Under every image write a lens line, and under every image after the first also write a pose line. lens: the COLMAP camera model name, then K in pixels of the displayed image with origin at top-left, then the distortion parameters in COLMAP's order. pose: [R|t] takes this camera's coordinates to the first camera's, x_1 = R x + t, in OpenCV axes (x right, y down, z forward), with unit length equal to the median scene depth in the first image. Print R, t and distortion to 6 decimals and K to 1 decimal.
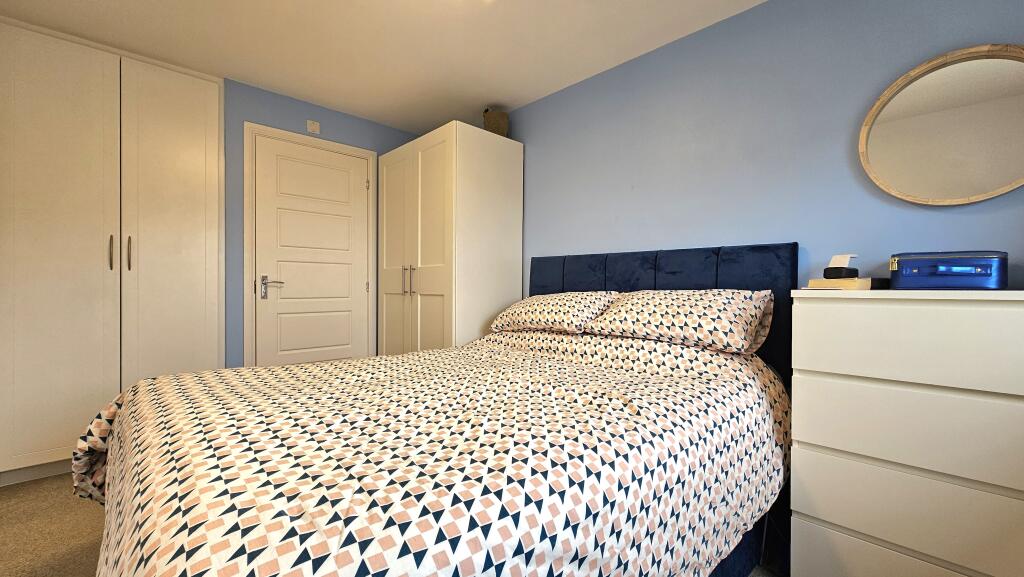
lens RADIAL K [[413.7, 0, 515.9], [0, 413.7, 284.9], [0, 0, 1]] dist [0.000111, -0.000947]
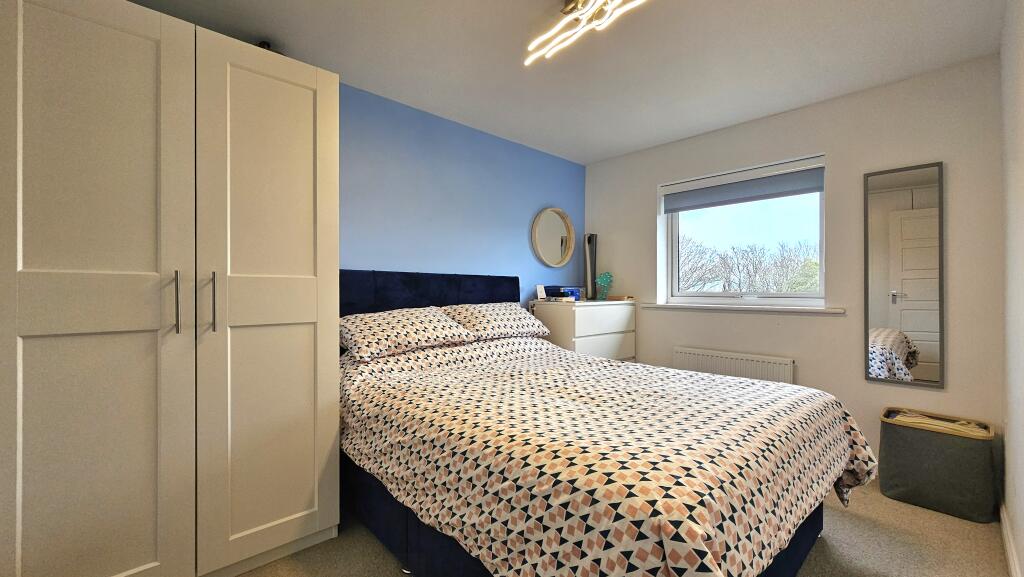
lens RADIAL K [[413.7, 0, 516.5], [0, 413.7, 291.7], [0, 0, 1]] dist [0.000111, -0.000947]
pose [[0.038224, 0.002040, 0.999267, -0.983534], [0.009776, 0.999949, -0.002415, -0.023648], [-0.999221, 0.009861, 0.038203, 0.770871]]
